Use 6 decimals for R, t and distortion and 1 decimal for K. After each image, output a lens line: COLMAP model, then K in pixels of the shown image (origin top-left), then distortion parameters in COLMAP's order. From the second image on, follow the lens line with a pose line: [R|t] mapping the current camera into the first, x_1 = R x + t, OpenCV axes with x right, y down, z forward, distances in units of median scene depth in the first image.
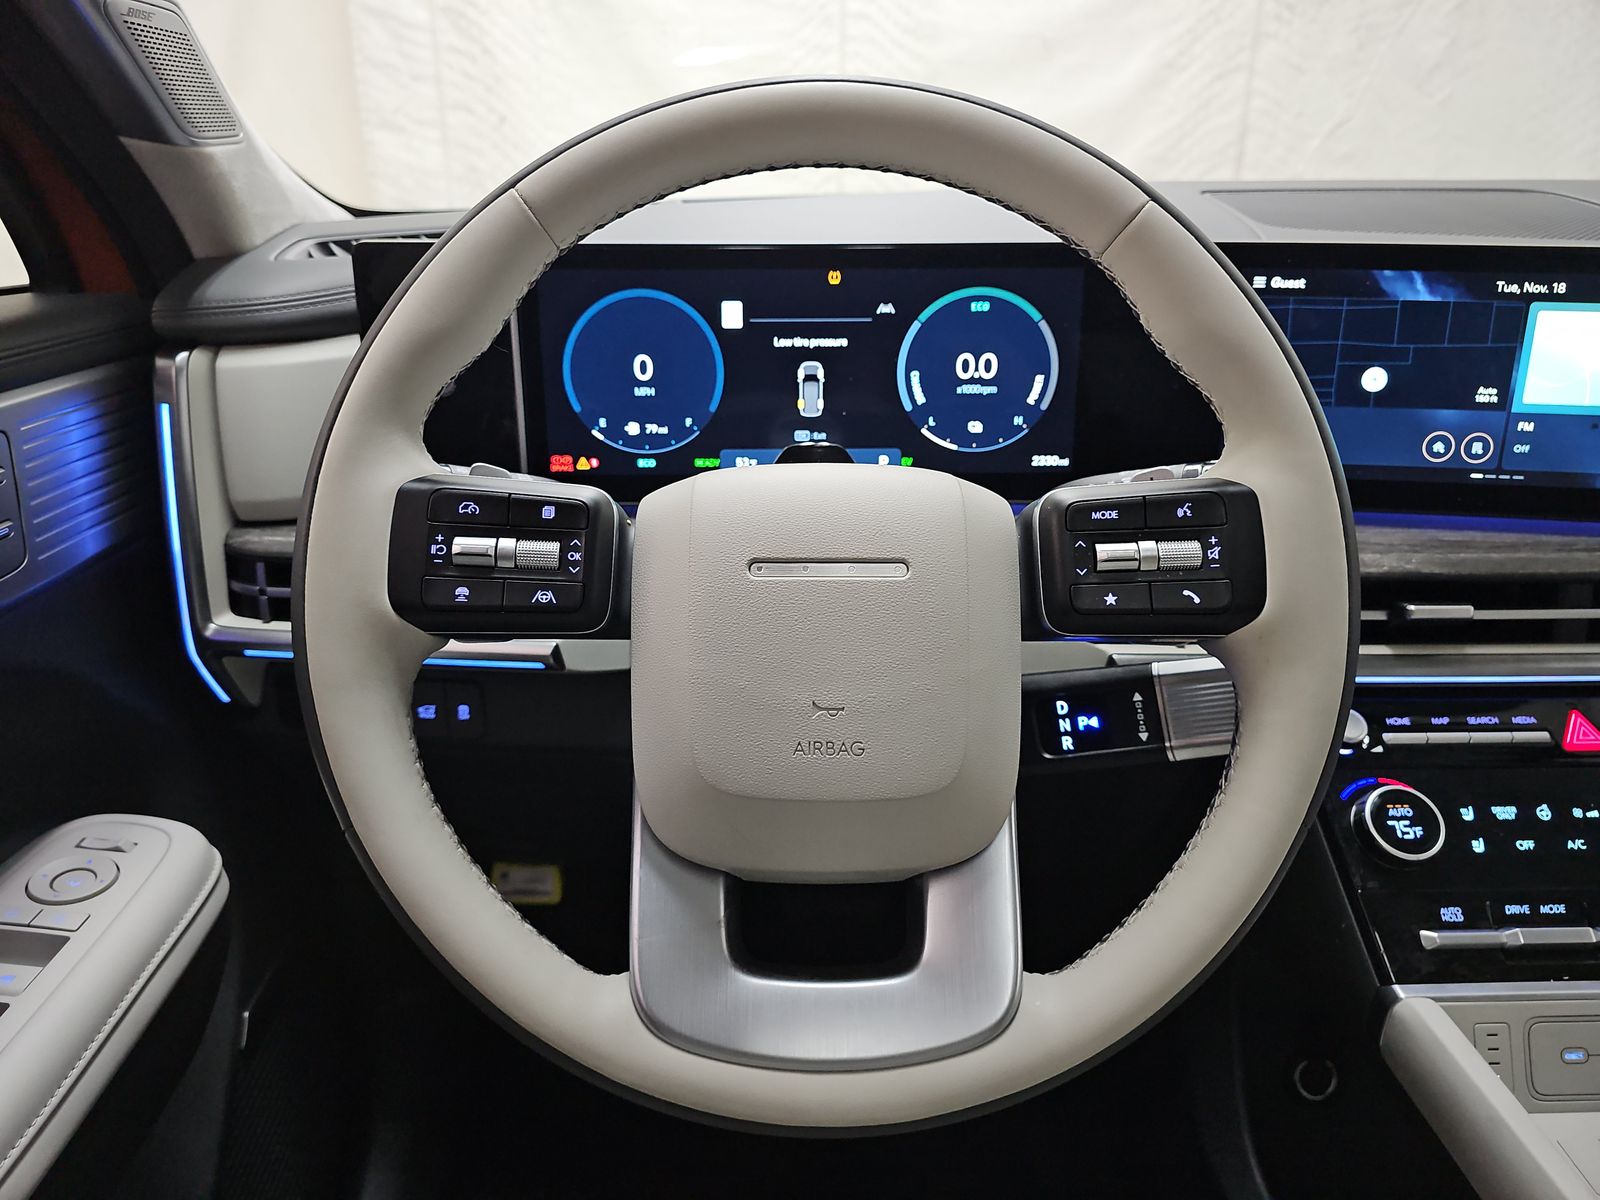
lens RADIAL K [[1064.8, 0, 800.0], [0, 1064.8, 600.0], [0, 0, 1]] dist [0.006524, -0.030114]
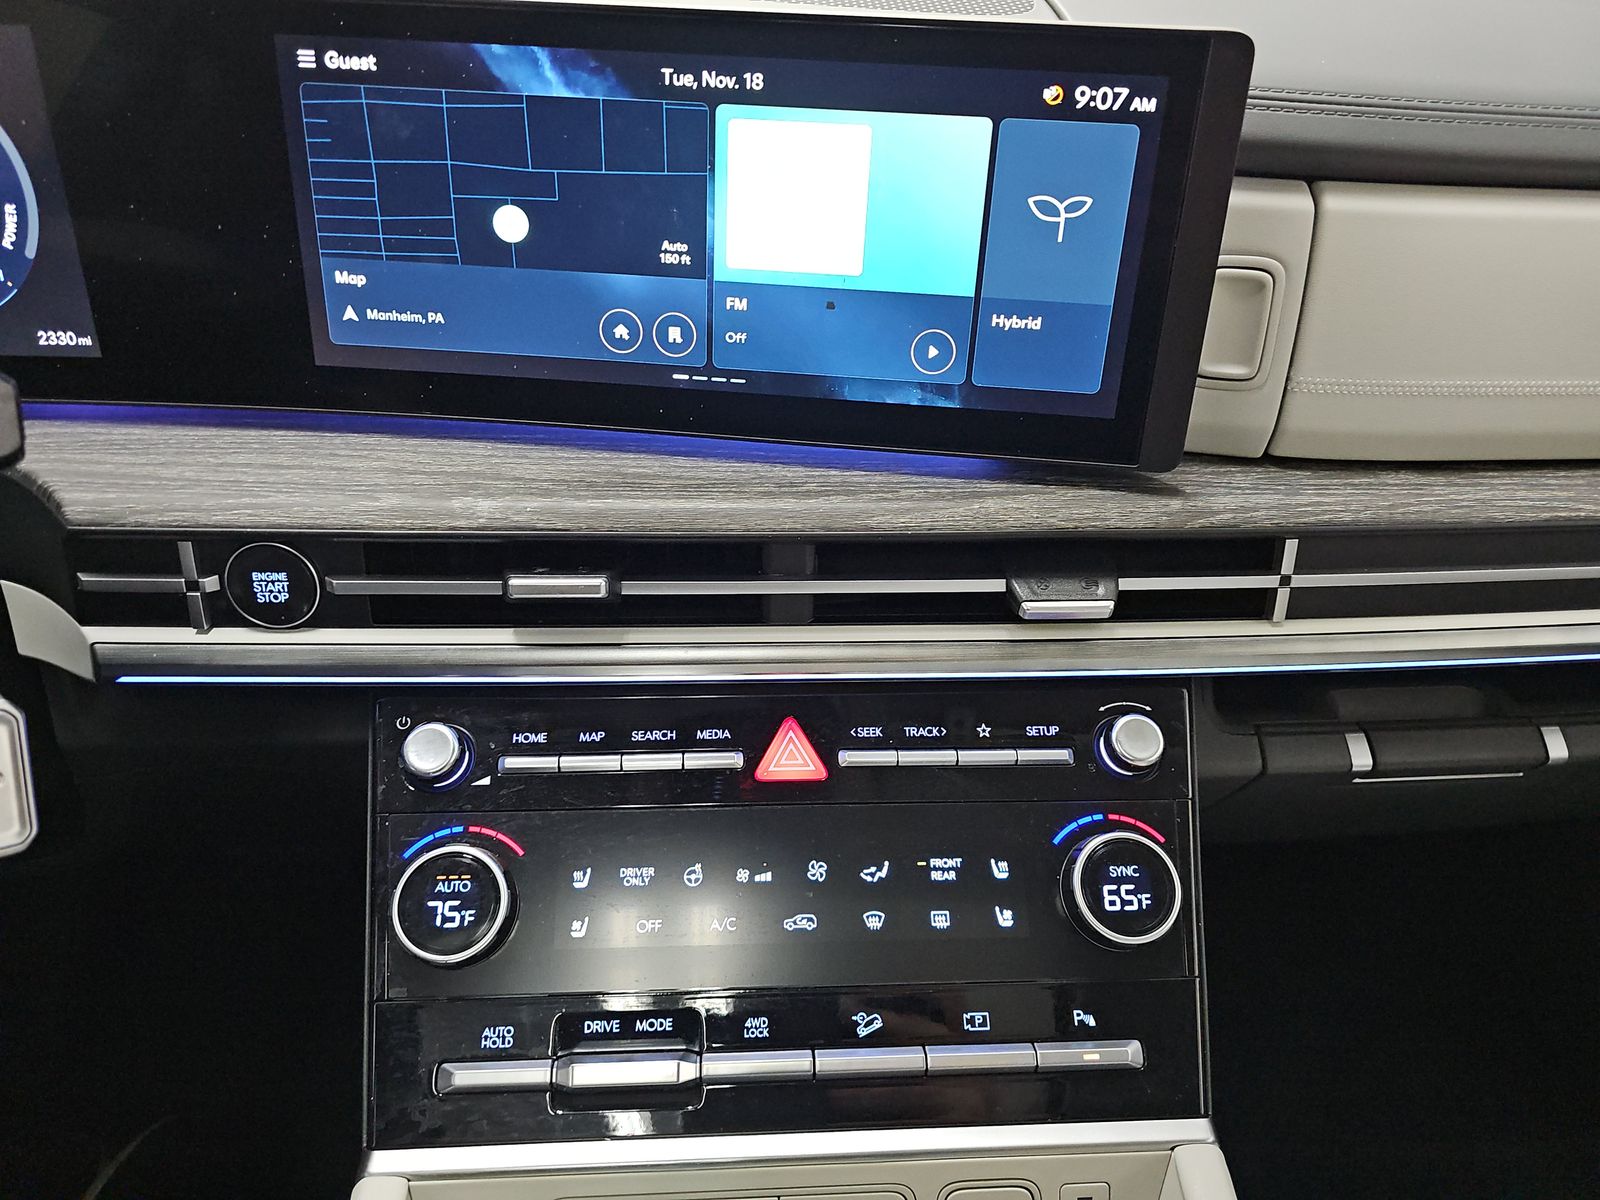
lens RADIAL K [[1064.8, 0, 800.0], [0, 1064.8, 600.0], [0, 0, 1]] dist [0.006524, -0.030114]
pose [[0.996690, 0.003173, 0.081230, 0.681124], [-0.015457, 0.988406, 0.151047, -0.082574], [-0.079808, -0.151803, 0.985184, 0.314594]]
